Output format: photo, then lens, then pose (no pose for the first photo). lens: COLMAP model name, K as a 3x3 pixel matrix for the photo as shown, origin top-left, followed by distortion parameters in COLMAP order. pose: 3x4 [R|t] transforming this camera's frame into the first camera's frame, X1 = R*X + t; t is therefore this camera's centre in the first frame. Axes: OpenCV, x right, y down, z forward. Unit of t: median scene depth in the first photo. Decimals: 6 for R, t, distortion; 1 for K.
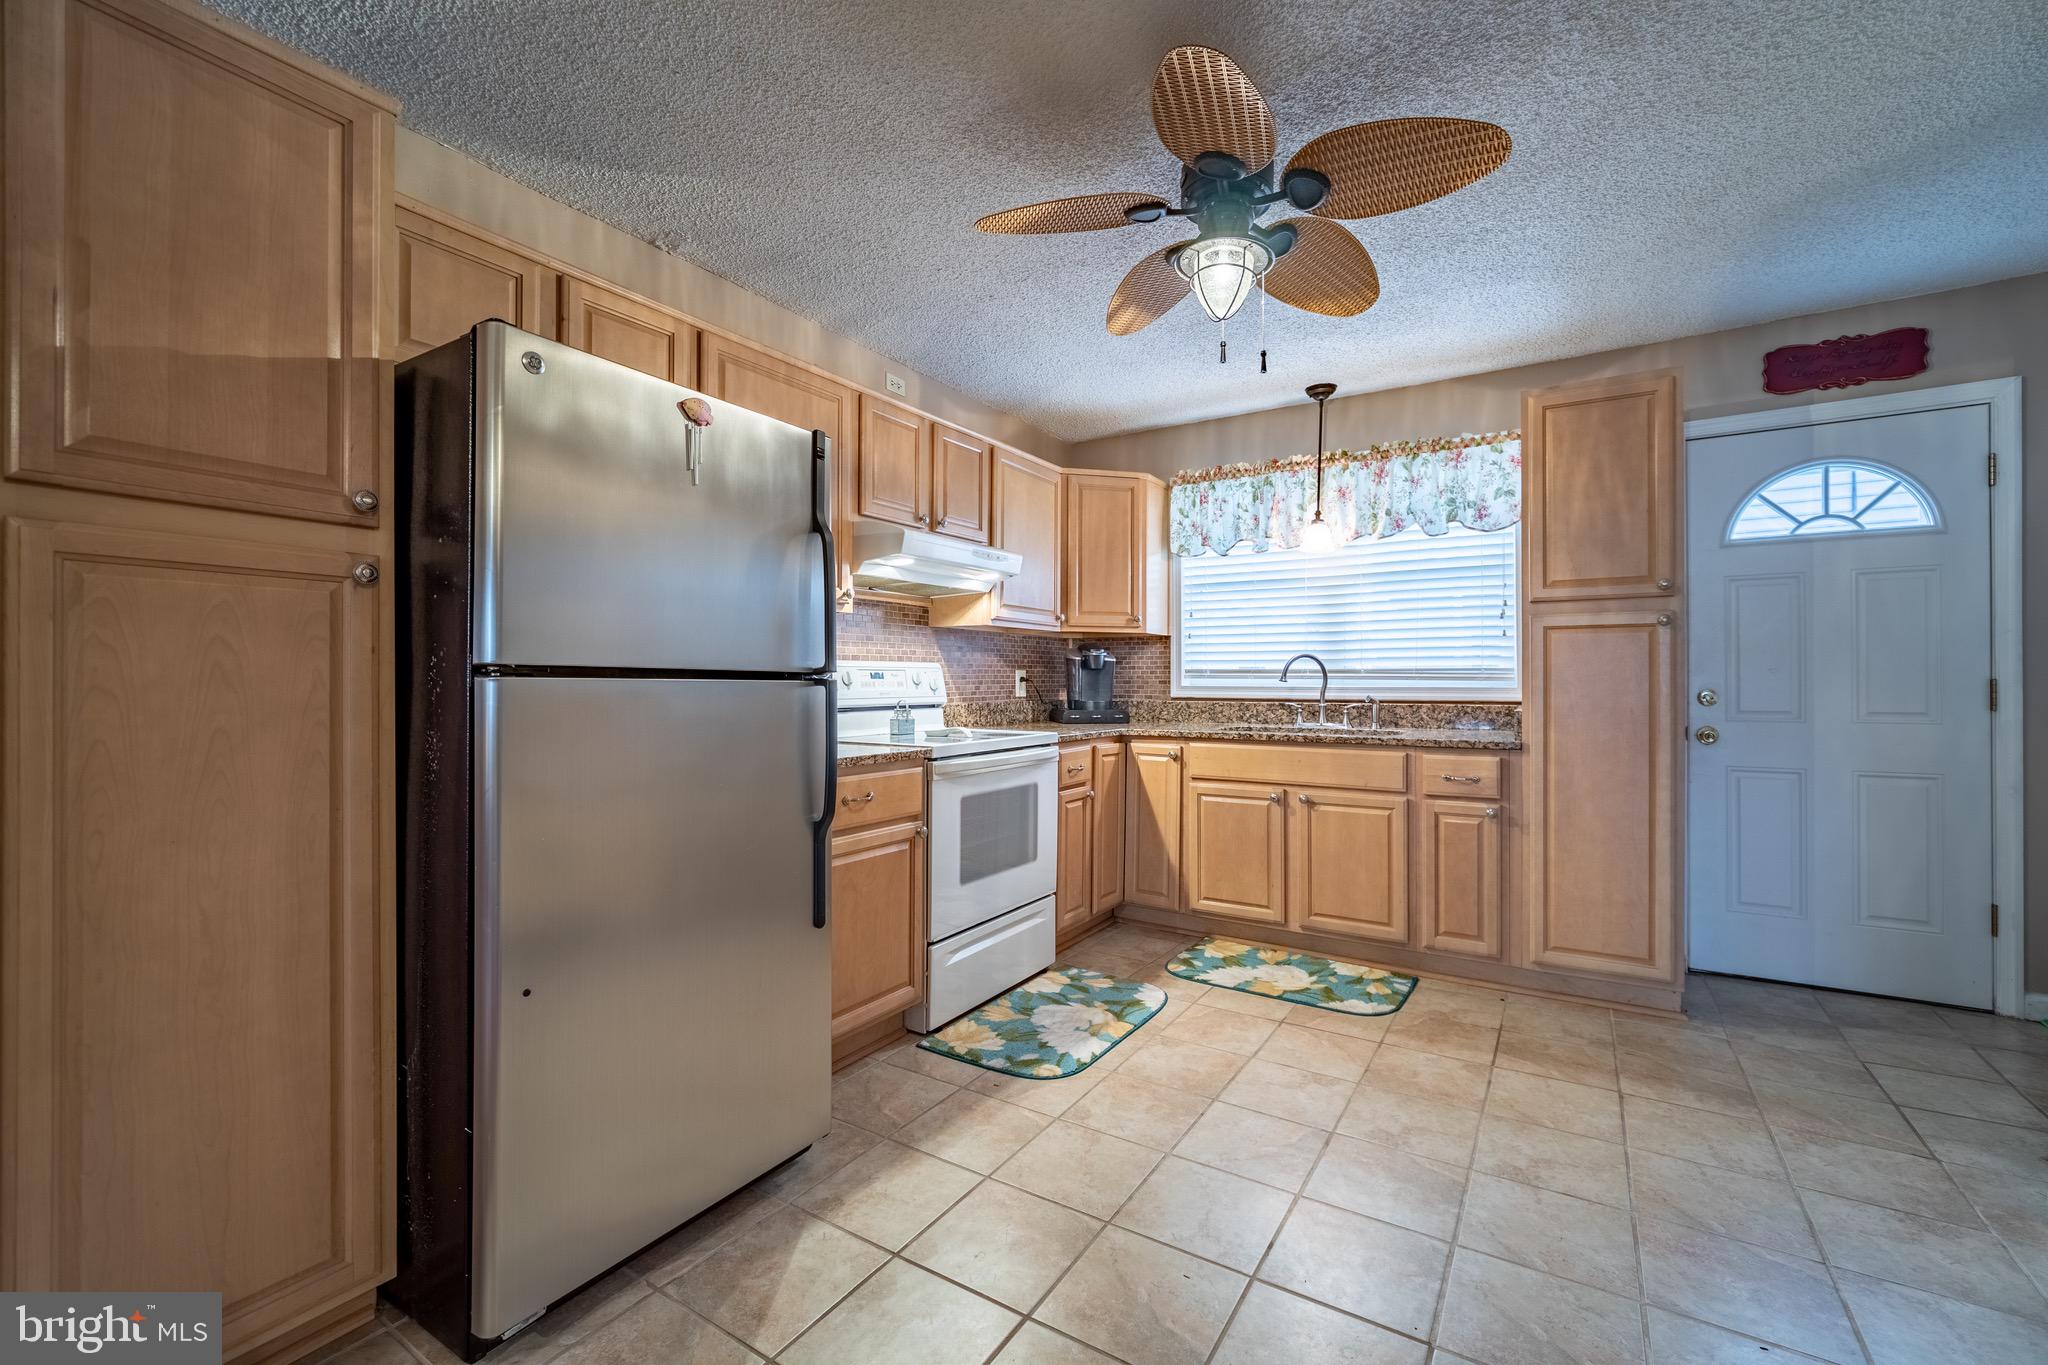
lens RADIAL K [[846.9, 0, 1038.6], [0, 846.9, 680.3], [0, 0, 1]] dist [-0.003898, 0.000909]
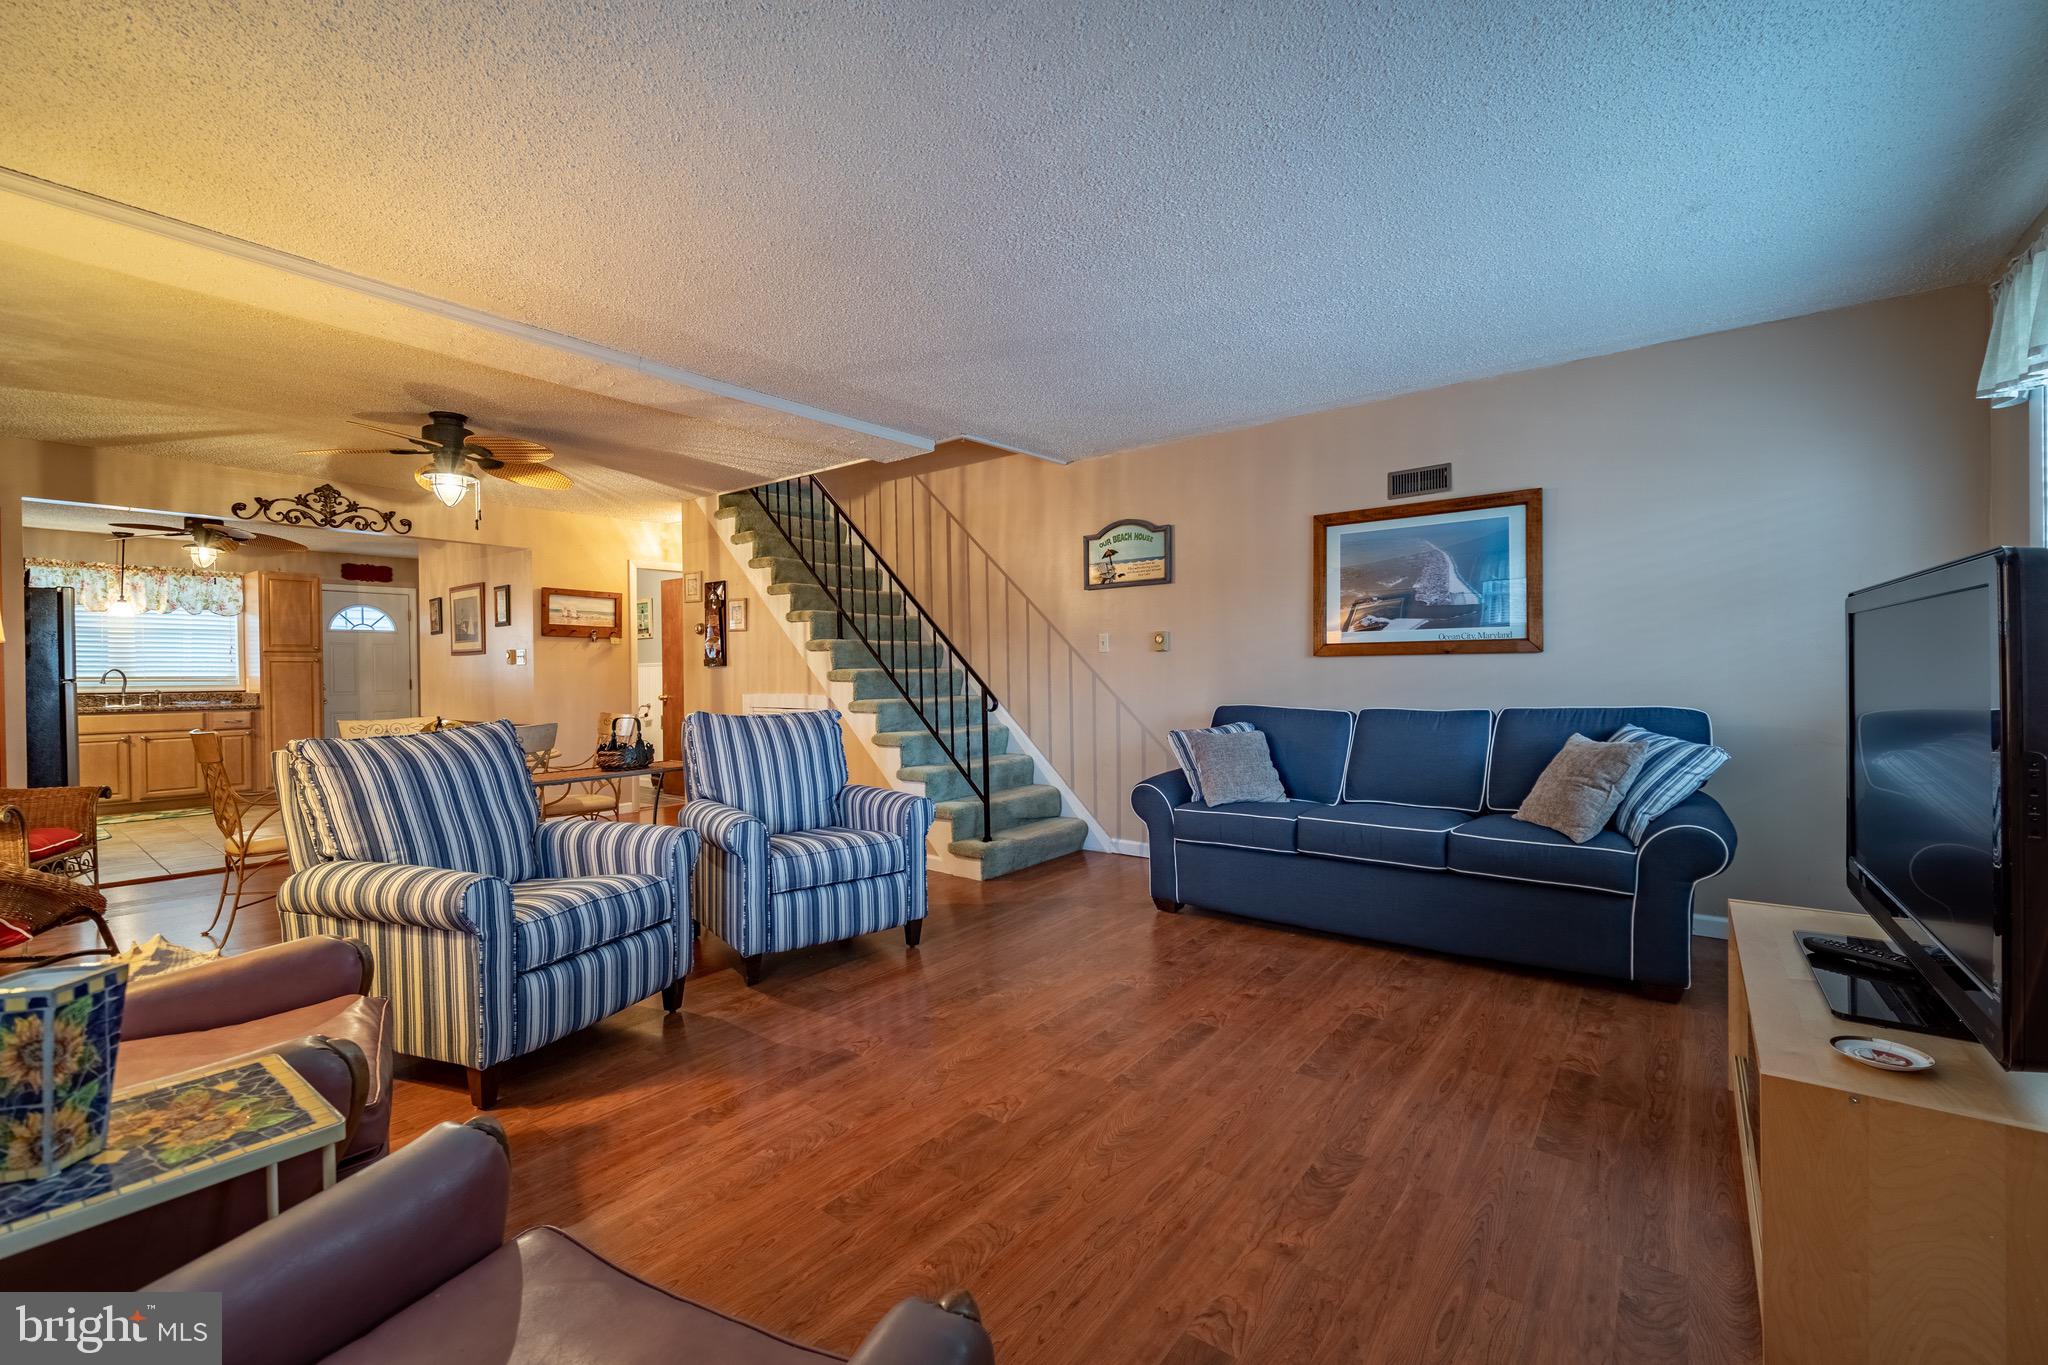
lens RADIAL K [[846.9, 0, 1036.2], [0, 846.9, 682.5], [0, 0, 1]] dist [-0.003898, 0.000909]
pose [[0.095842, -0.011725, 0.995328, -1.829907], [0.005186, 0.999923, 0.011280, -0.014249], [-0.995383, 0.004080, 0.095895, -1.665945]]
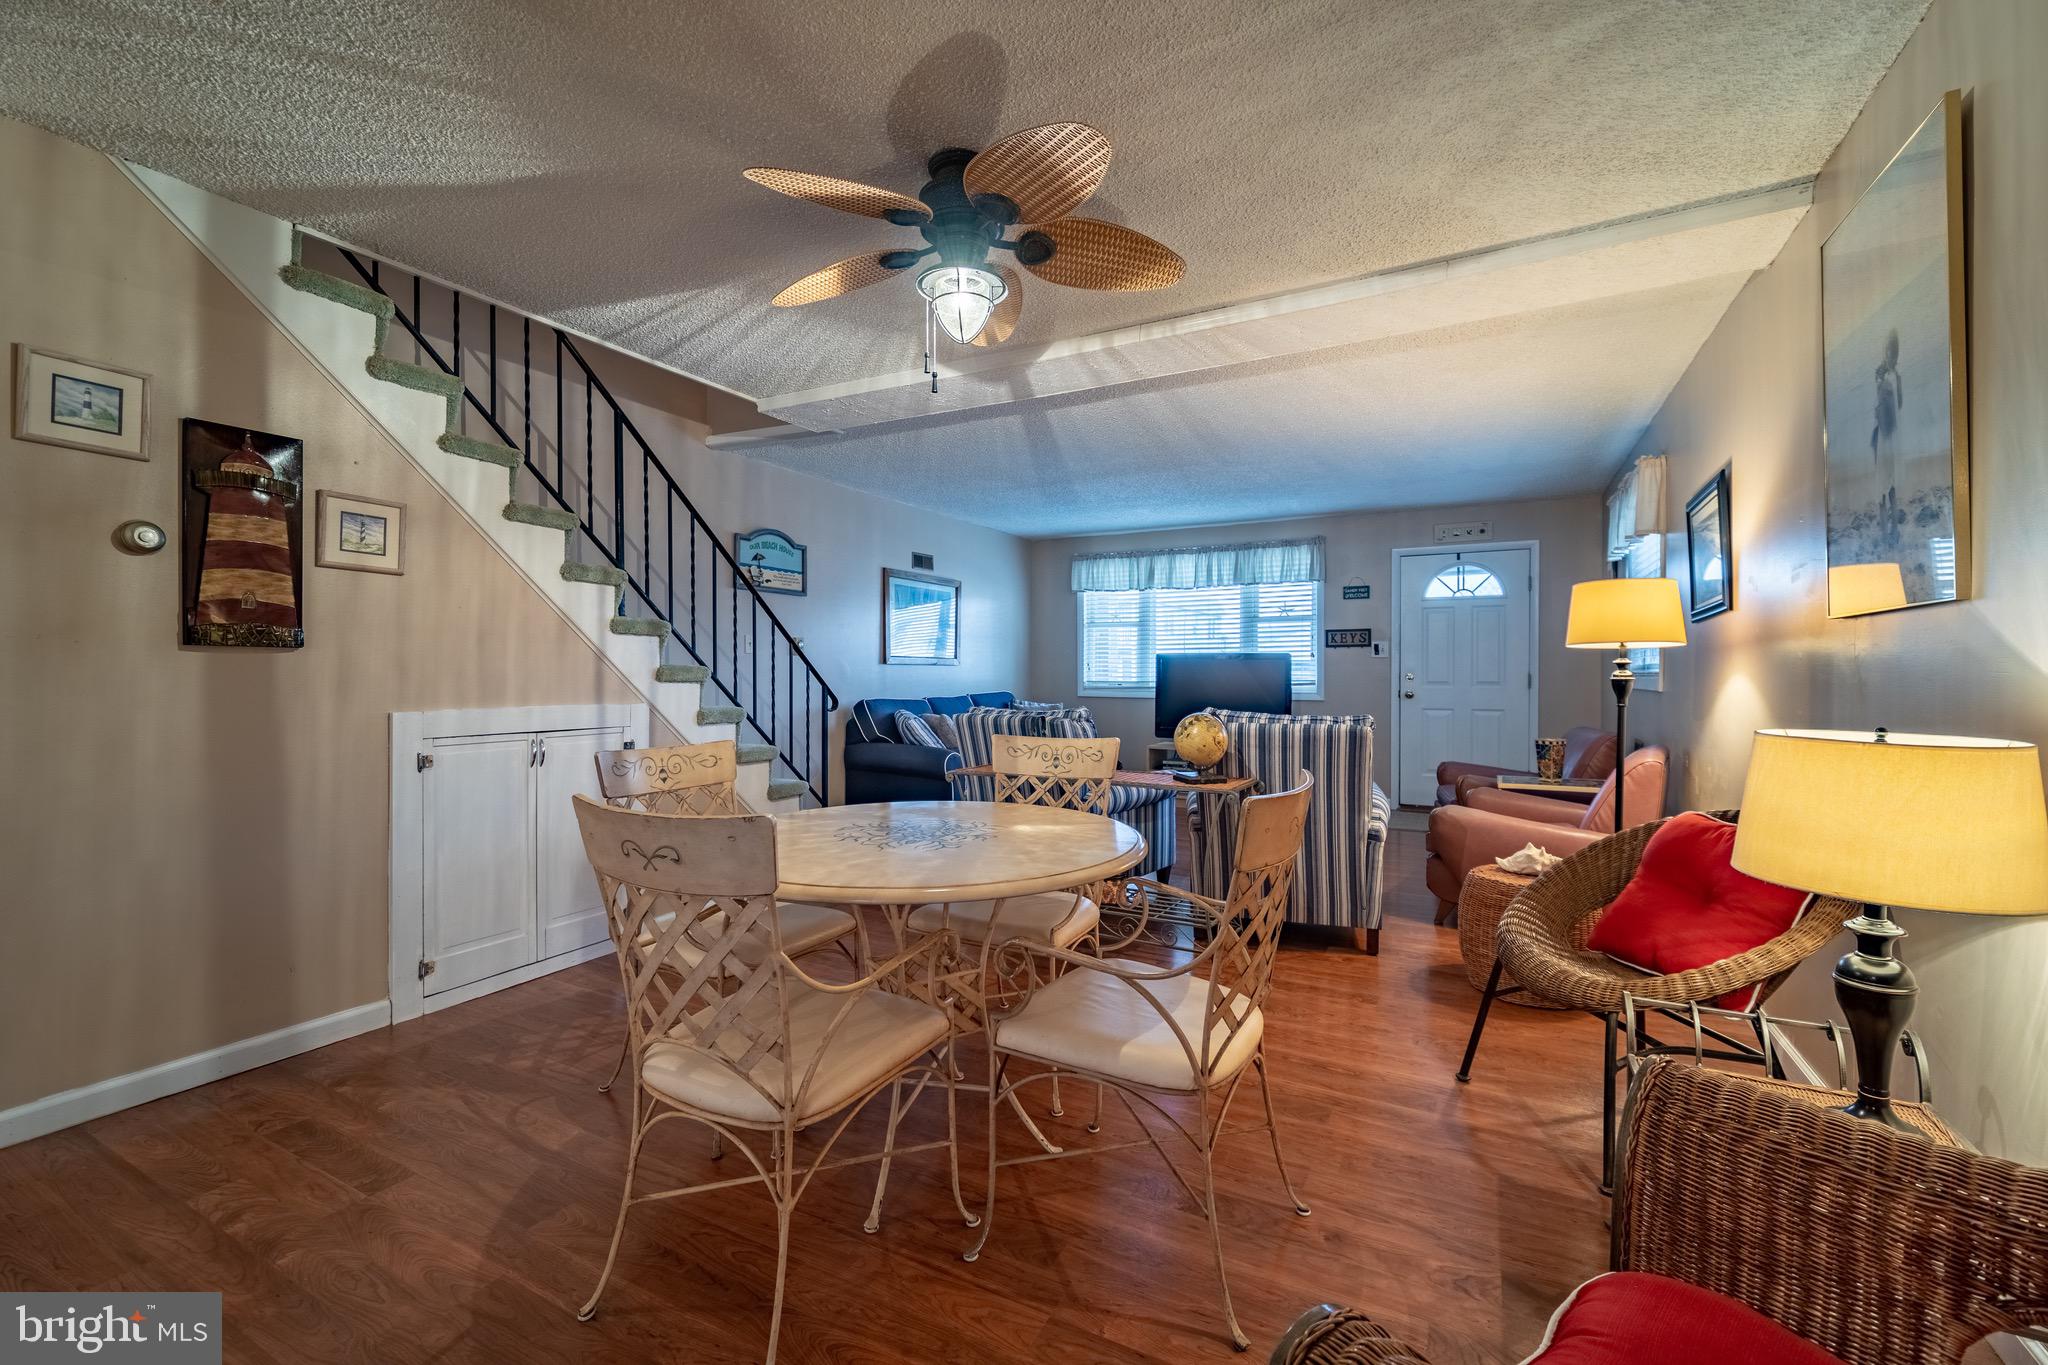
lens RADIAL K [[846.9, 0, 1027.5], [0, 846.9, 670.8], [0, 0, 1]] dist [-0.003898, 0.000909]
pose [[-0.997654, 0.000569, -0.068461, -0.510061], [0.001138, 0.999965, -0.008272, -0.003502], [0.068454, -0.008330, -0.997620, 0.194595]]
